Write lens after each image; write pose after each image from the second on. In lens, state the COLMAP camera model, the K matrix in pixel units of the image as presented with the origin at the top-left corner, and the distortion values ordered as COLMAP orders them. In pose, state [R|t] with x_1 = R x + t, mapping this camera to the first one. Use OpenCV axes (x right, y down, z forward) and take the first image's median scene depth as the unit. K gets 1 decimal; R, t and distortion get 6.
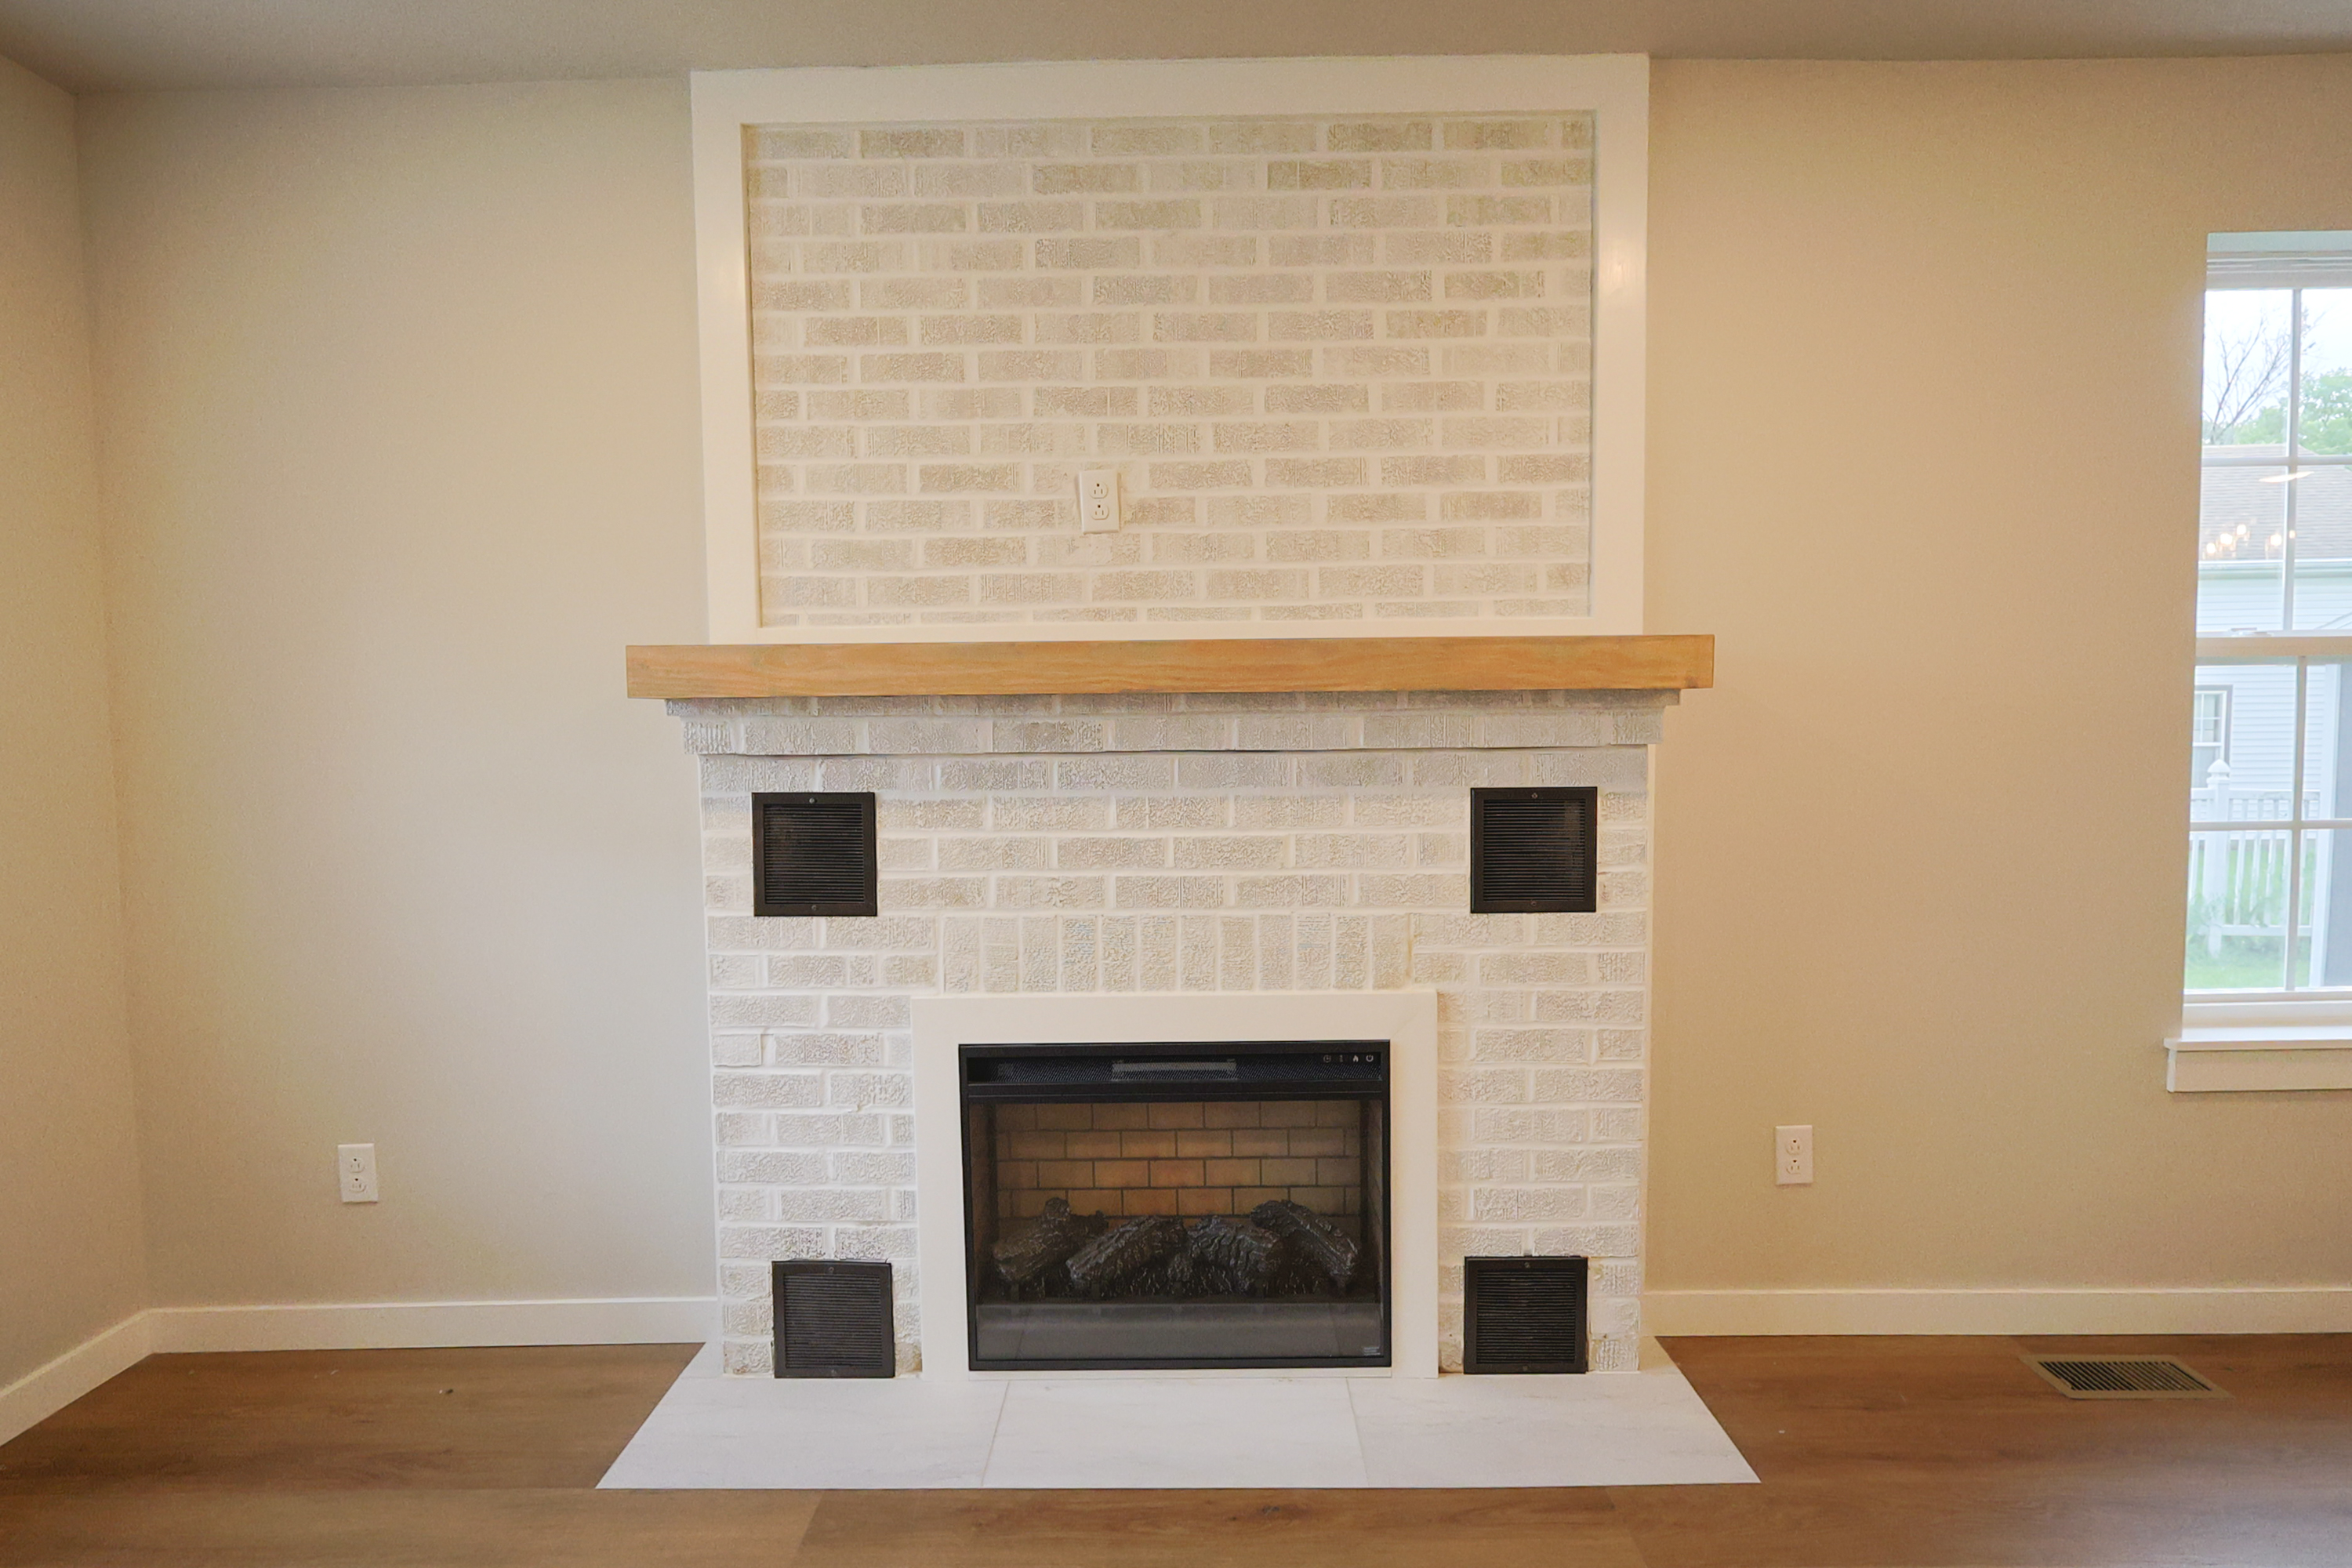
lens RADIAL K [[1201.3, 0, 1179.5], [0, 1201.3, 789.0], [0, 0, 1]] dist [-0.003672, 0.000614]
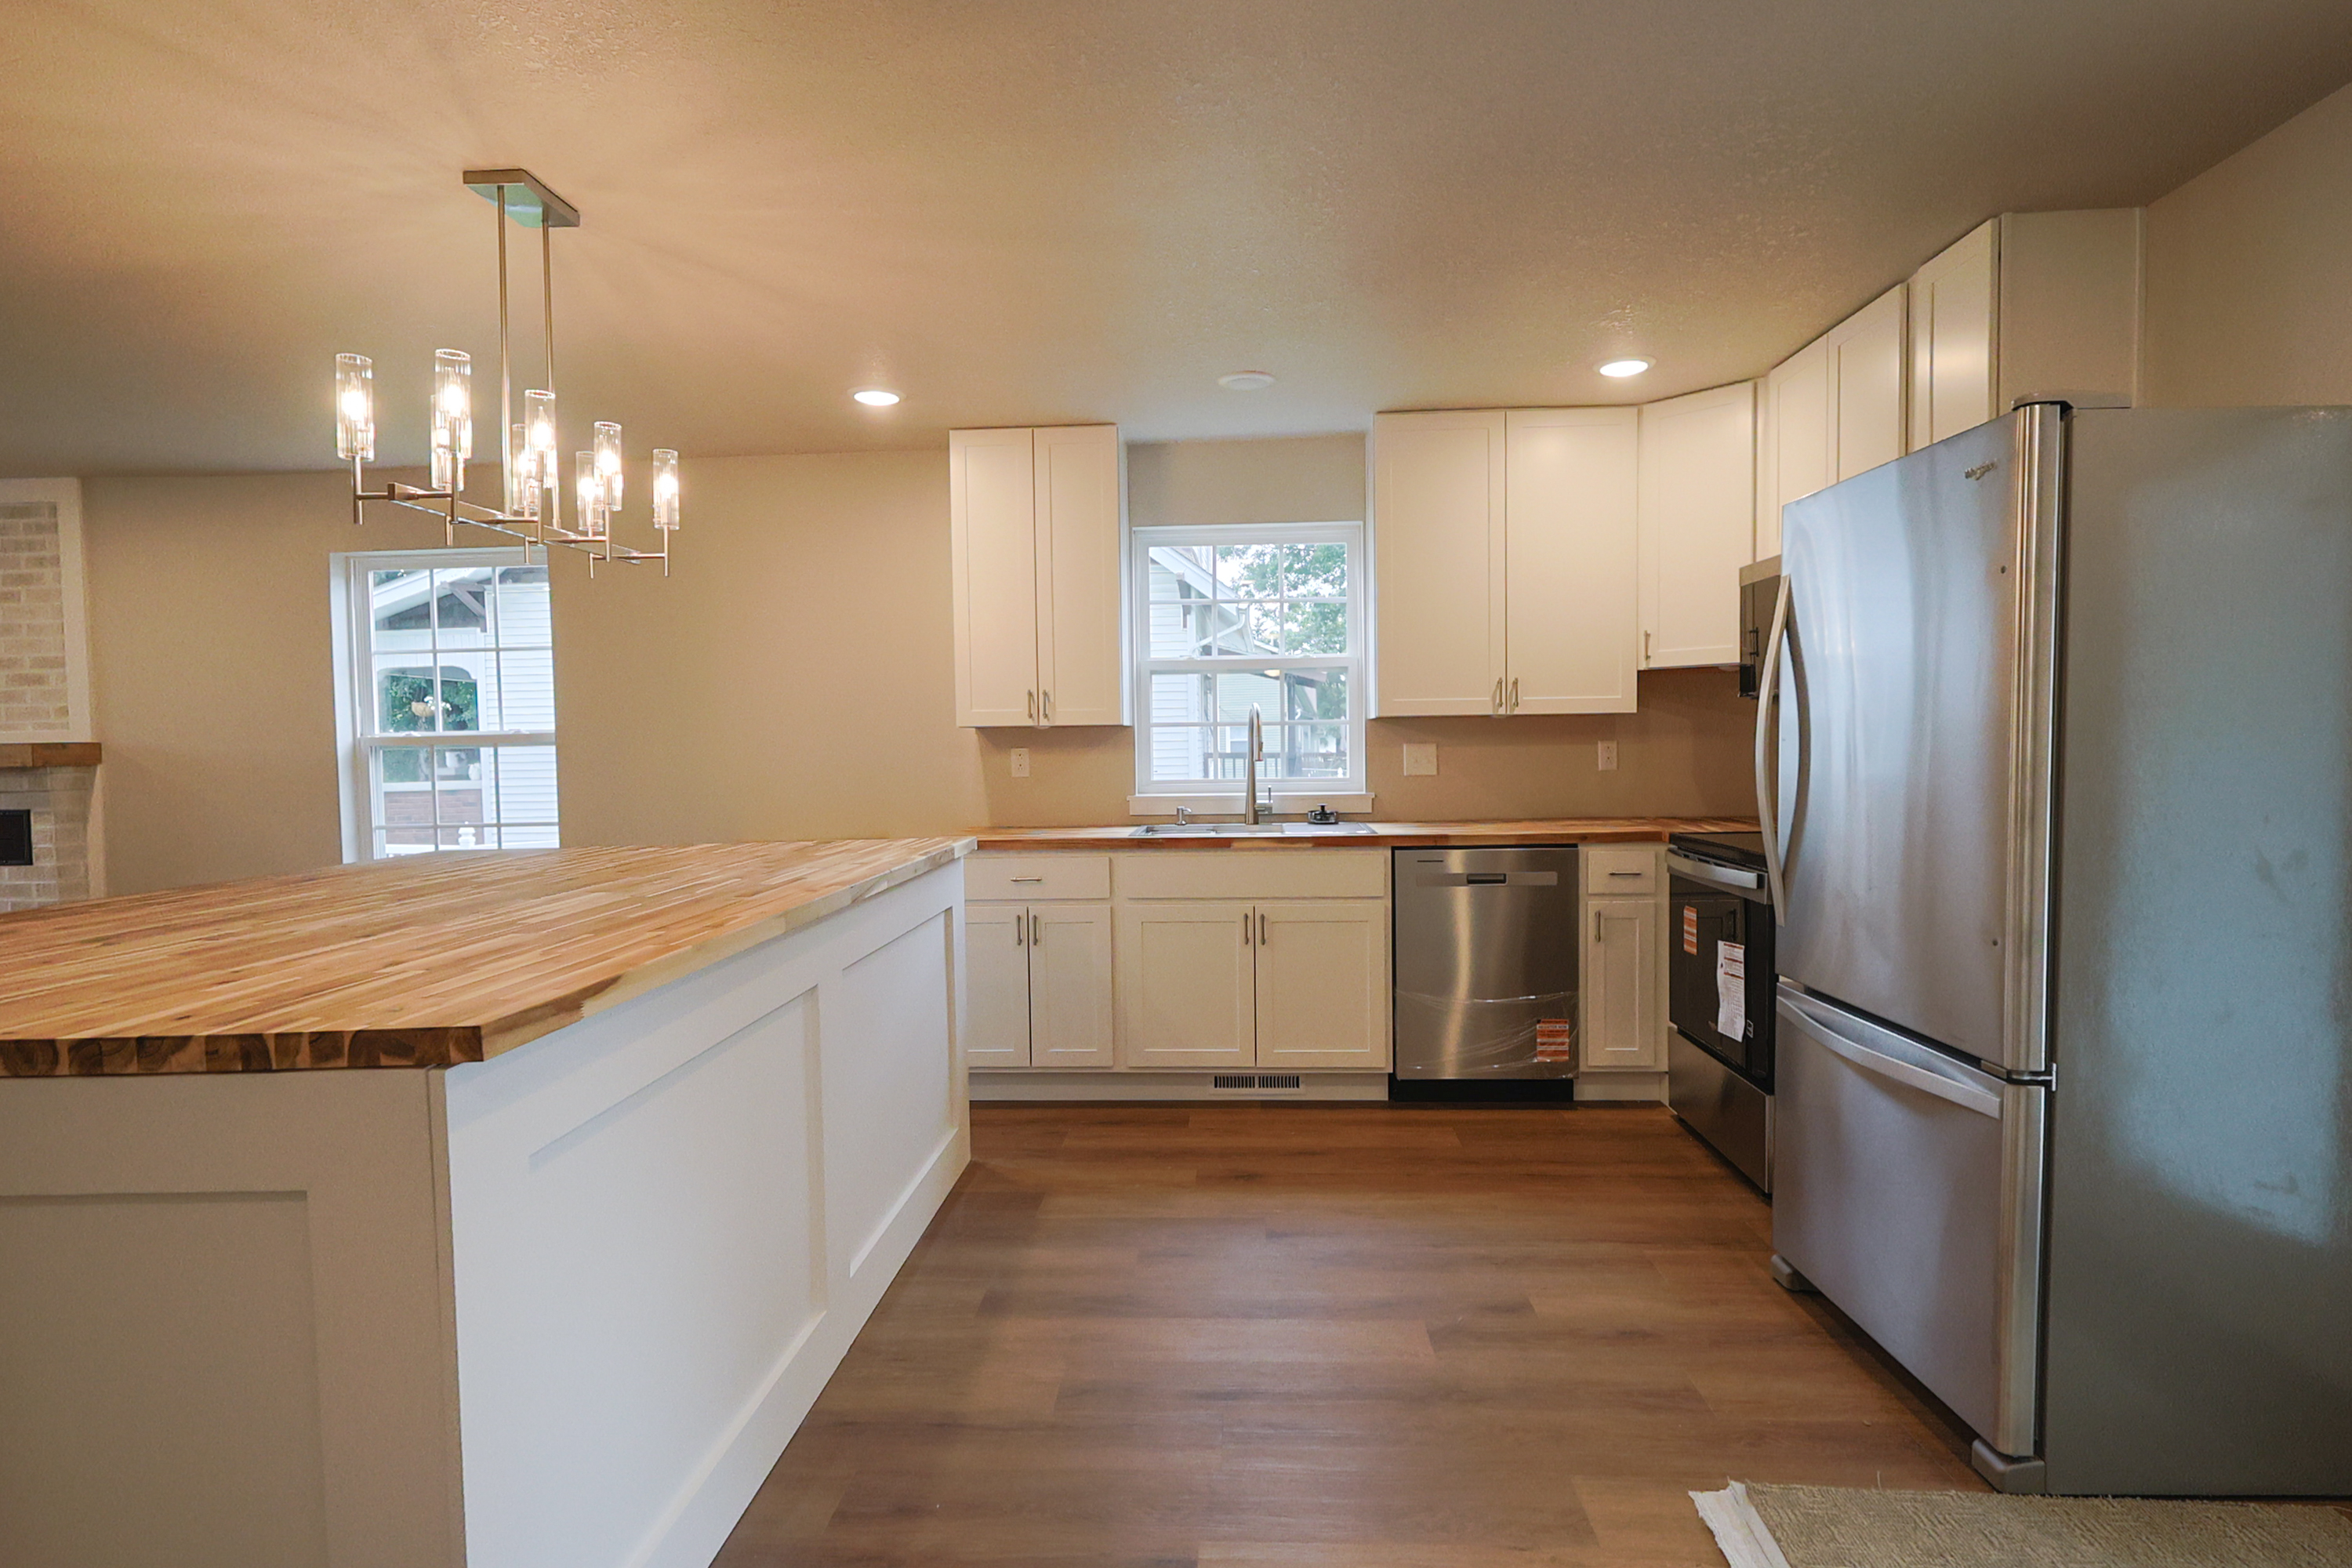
lens RADIAL K [[1223.1, 0, 1177.5], [0, 1223.1, 793.2], [0, 0, 1]] dist [-0.000143, 0.000341]
pose [[0.998946, -0.003193, -0.045788, 2.468770], [0.002408, 0.999849, -0.017182, 0.012706], [0.045836, 0.017054, 0.998803, -1.124291]]
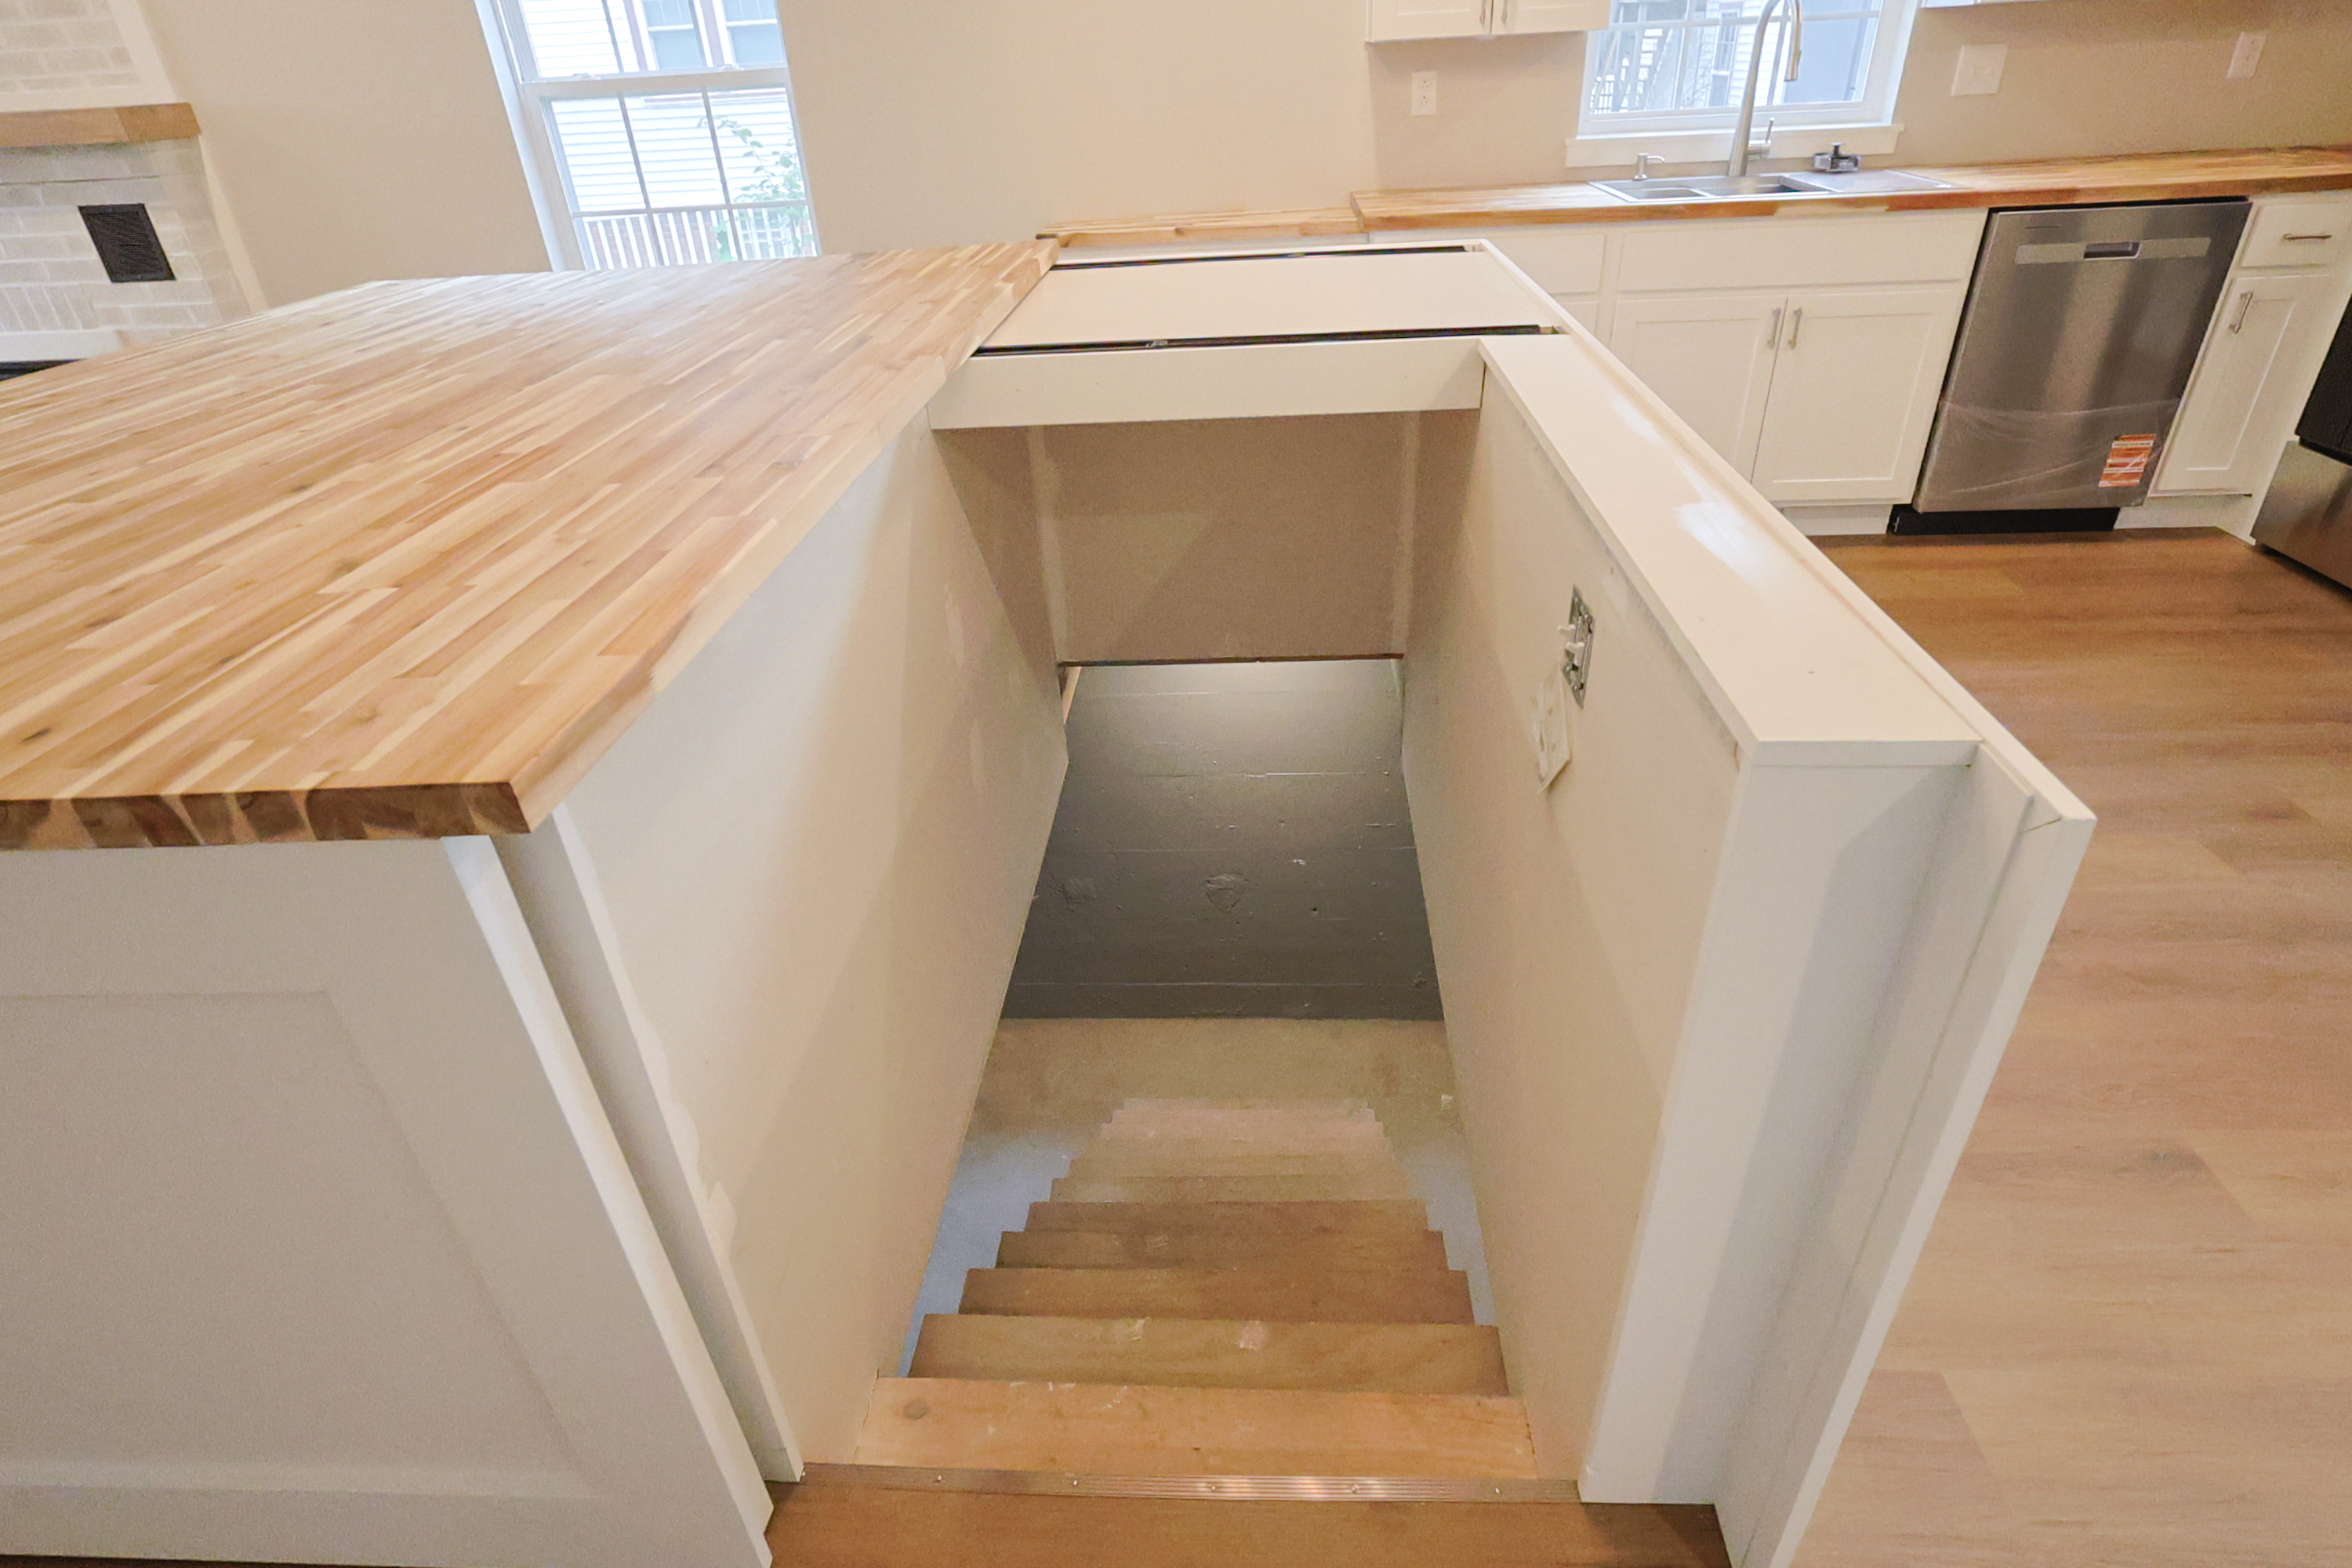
lens RADIAL K [[1223.1, 0, 1177.5], [0, 1223.1, 793.2], [0, 0, 1]] dist [-0.000143, 0.000341]
pose [[0.998057, -0.002288, -0.062267, 1.871683], [0.031335, 0.882195, 0.469841, -0.032148], [0.053857, -0.470879, 0.880552, -0.853774]]
